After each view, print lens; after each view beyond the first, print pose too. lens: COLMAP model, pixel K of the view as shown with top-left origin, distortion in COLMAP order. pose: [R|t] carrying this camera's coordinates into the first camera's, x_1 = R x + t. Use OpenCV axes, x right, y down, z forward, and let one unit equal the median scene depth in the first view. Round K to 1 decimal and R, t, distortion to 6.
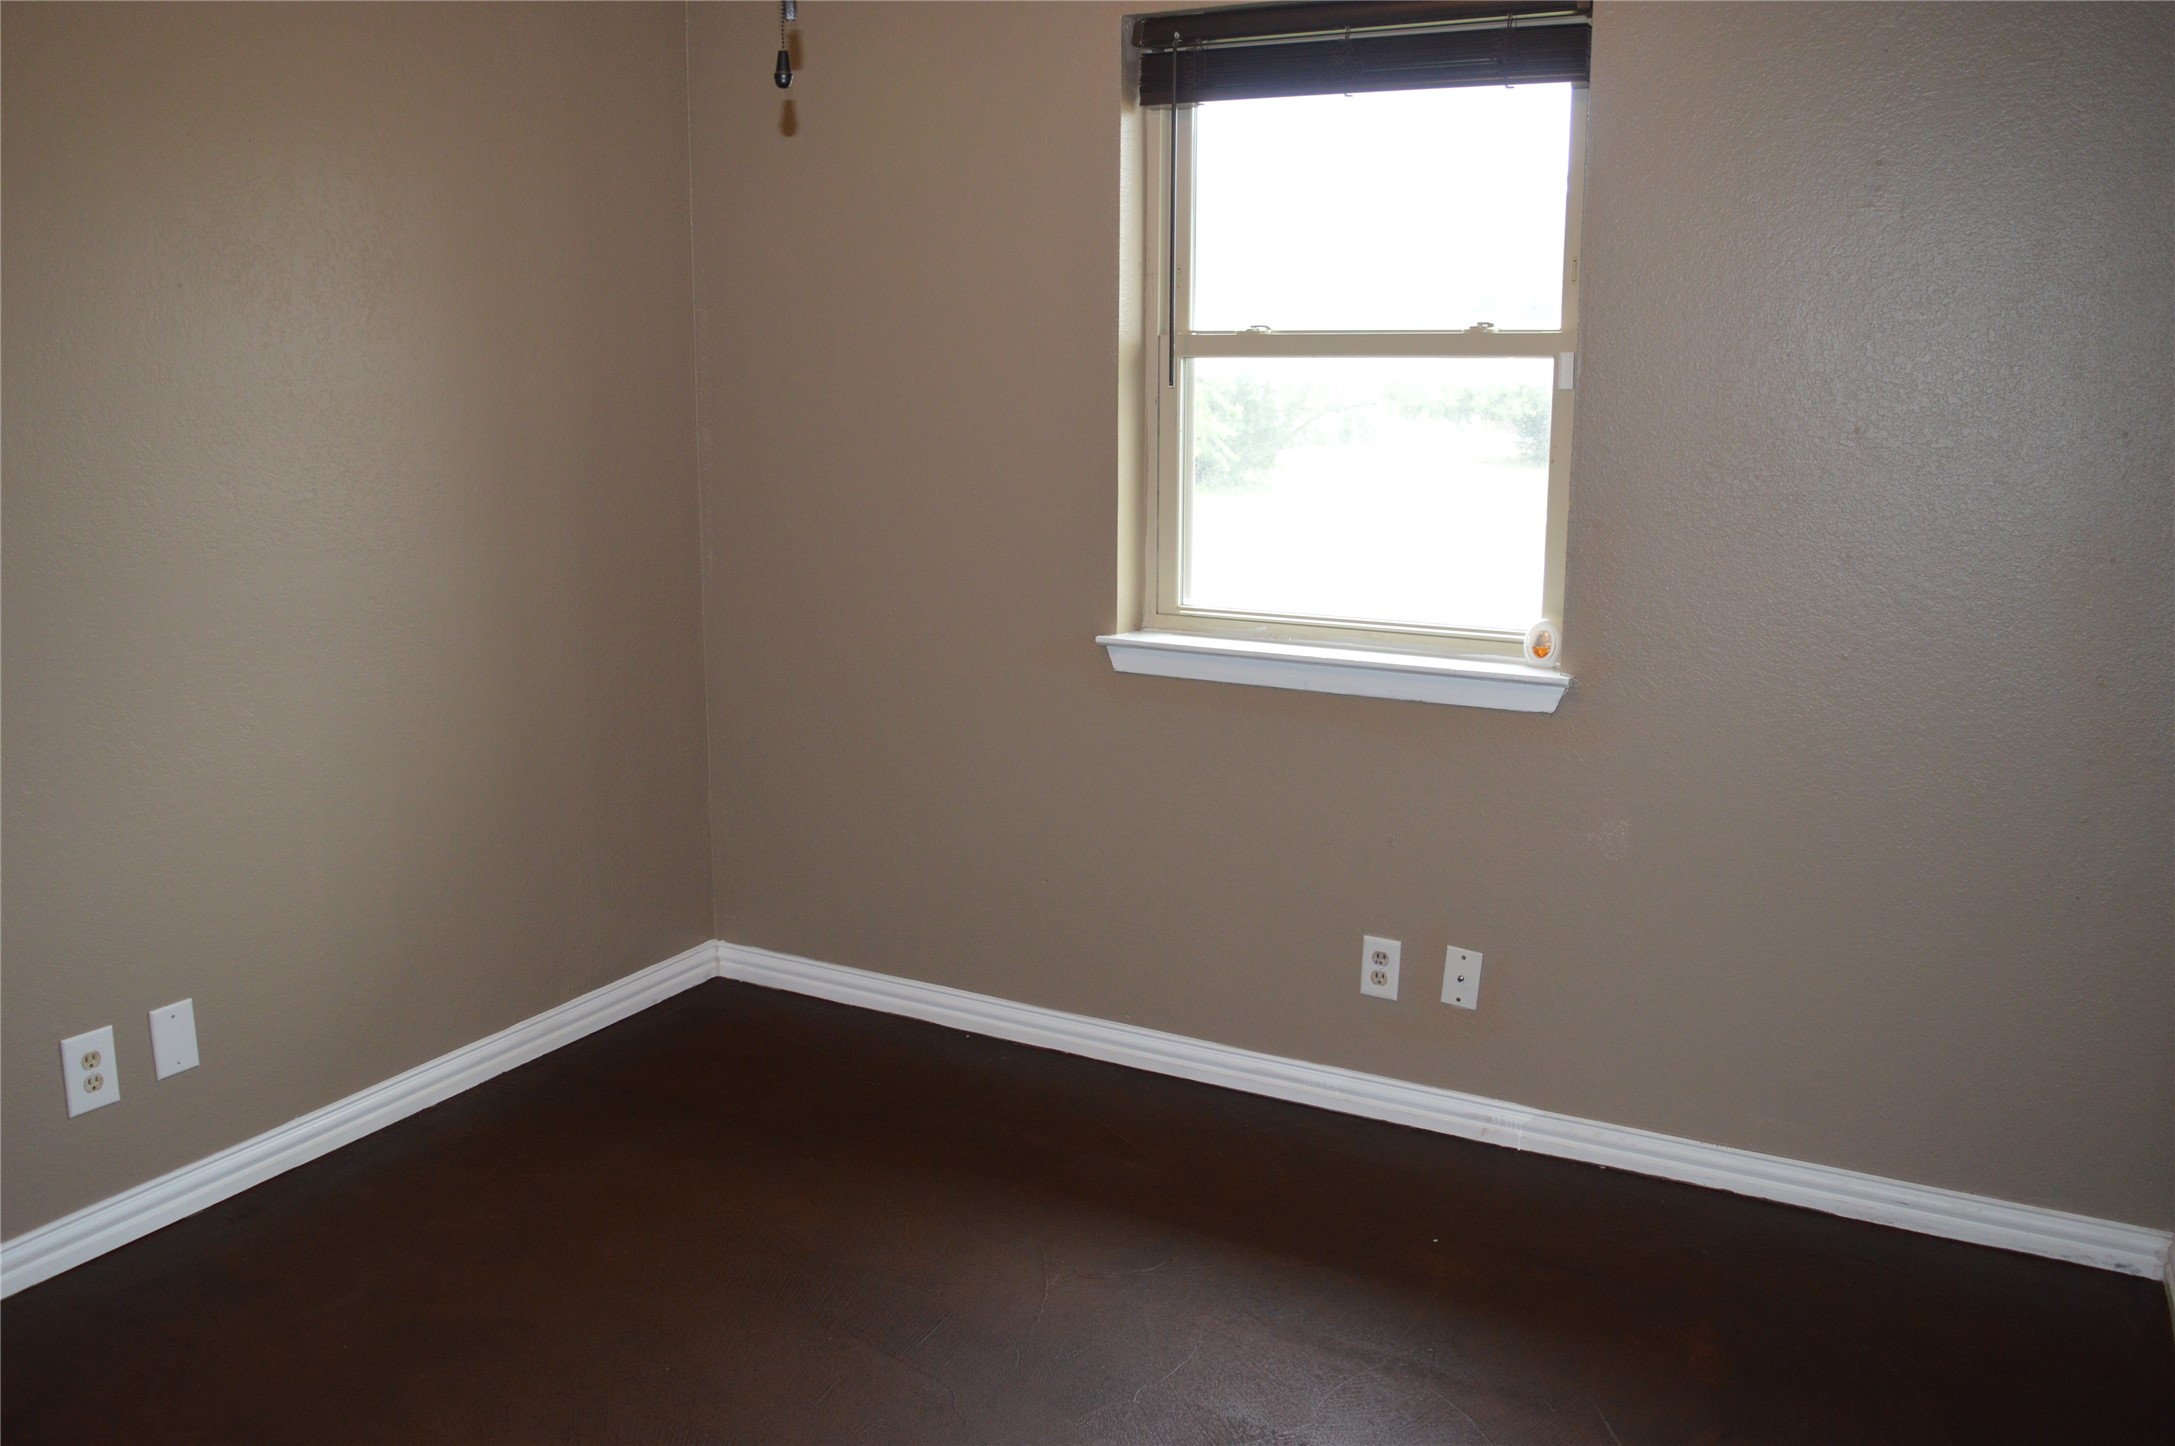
lens RADIAL K [[1918.3, 0, 1089.7], [0, 1918.3, 777.6], [0, 0, 1]] dist [0.001128, -0.002488]
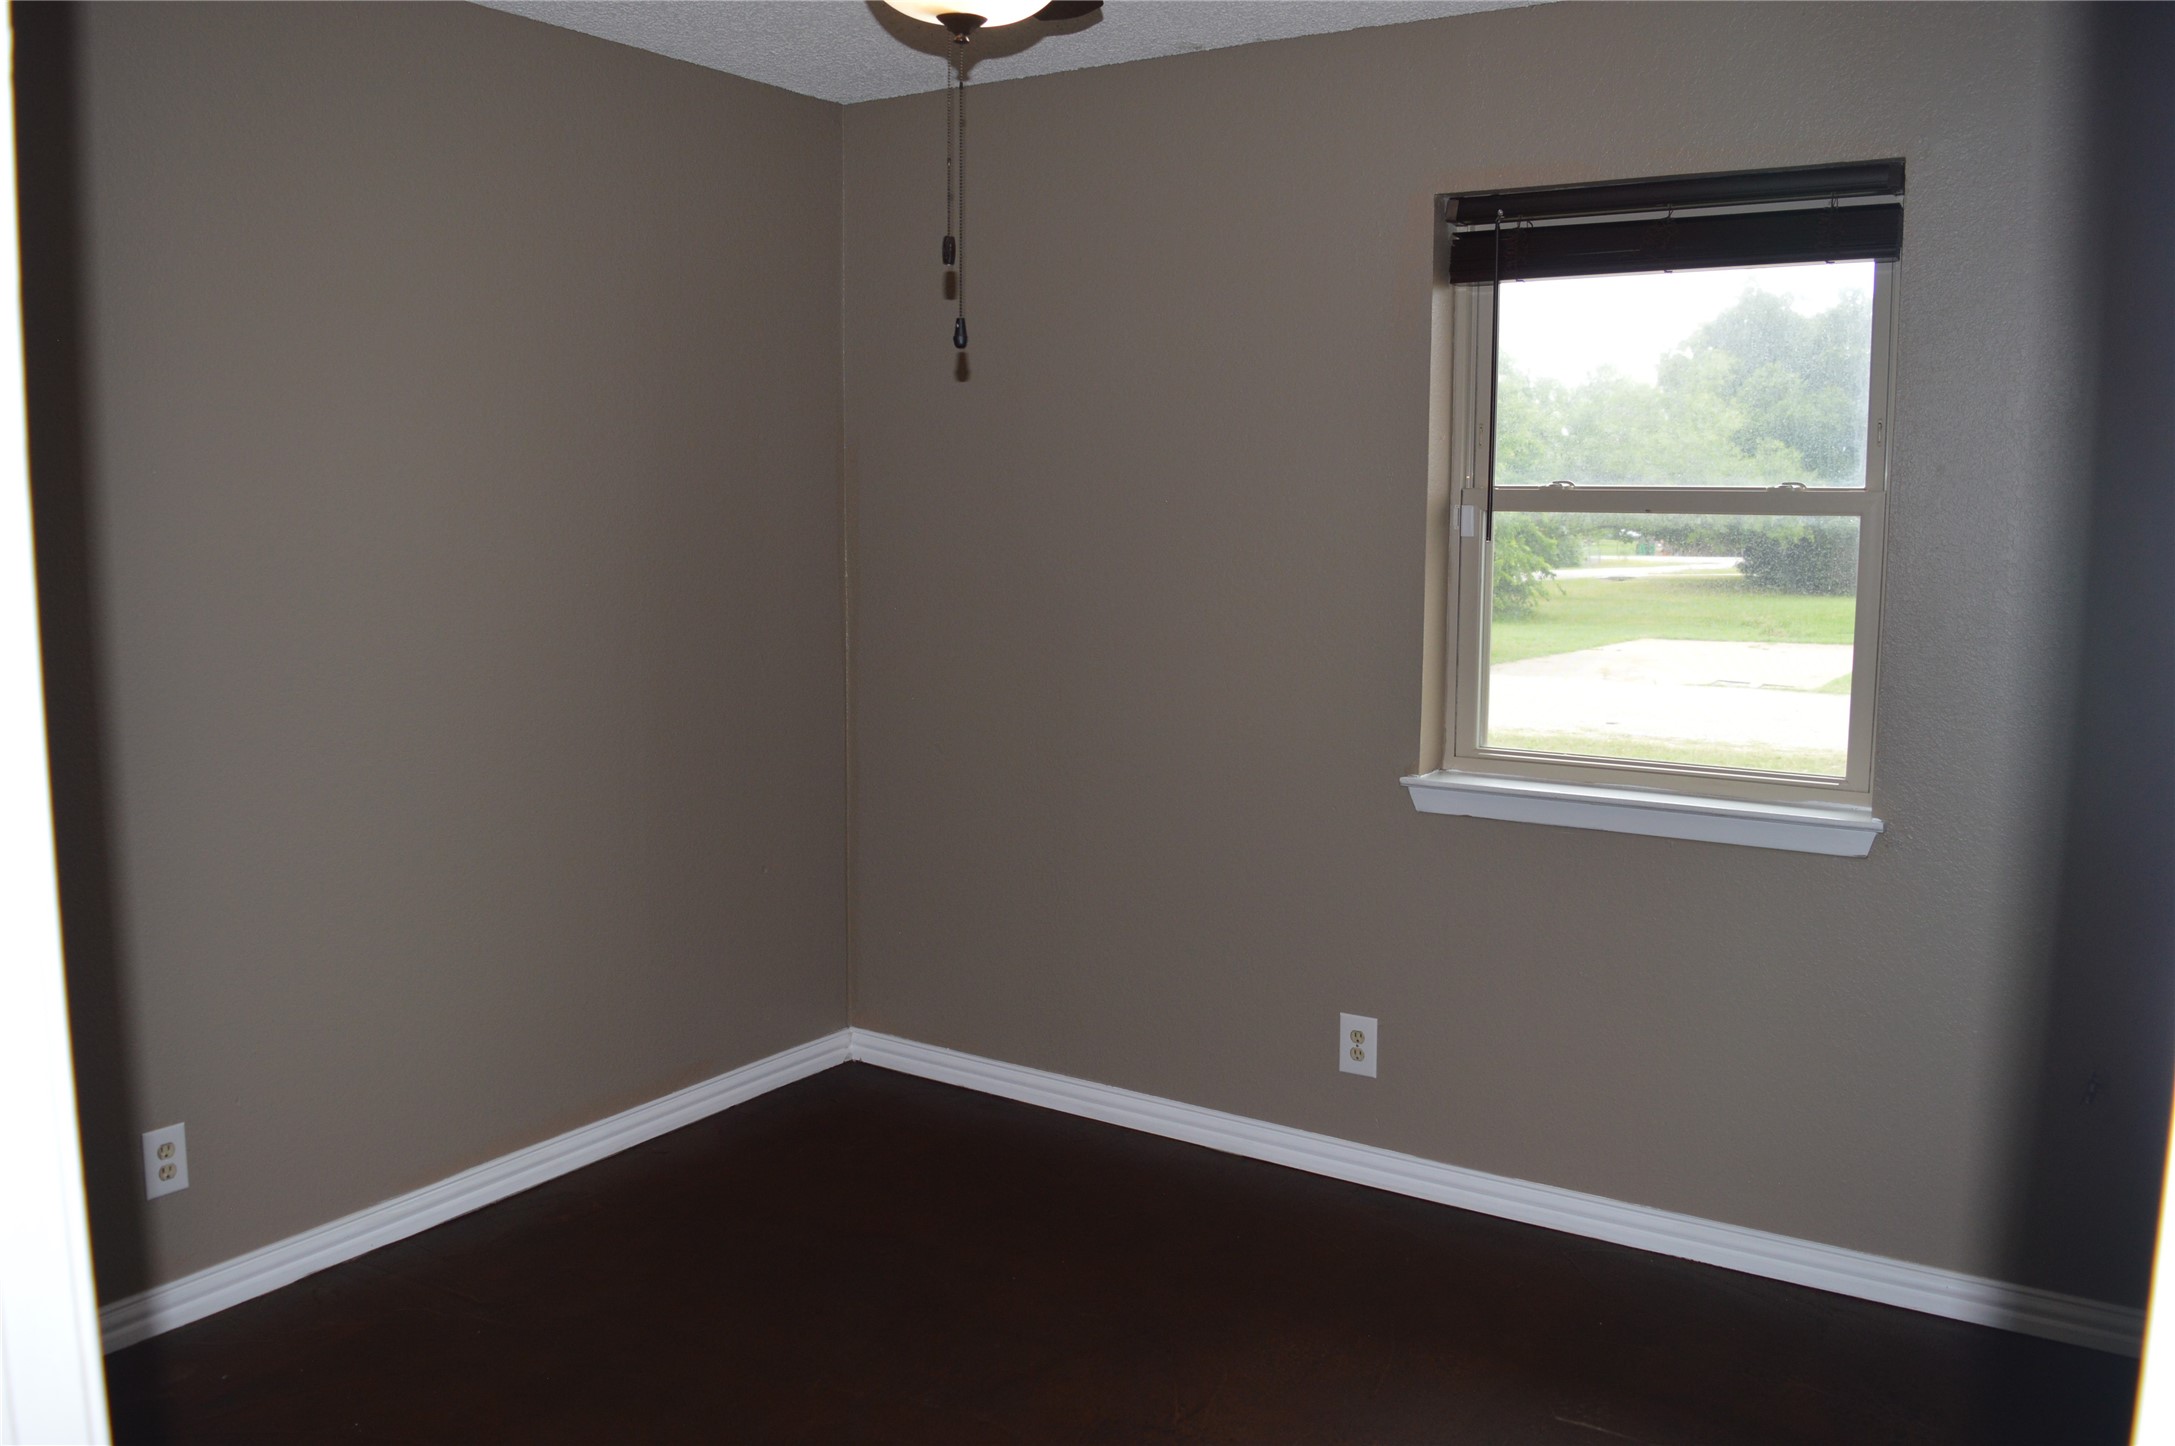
lens RADIAL K [[1737.8, 0, 1087.5], [0, 1737.8, 723.0], [0, 0, 1]] dist [-0.080360, -0.000529]
pose [[0.998020, 0.007297, -0.062477, -0.113830], [-0.013056, 0.995648, -0.092270, -0.015448], [0.061532, 0.092903, 0.993772, 0.065206]]
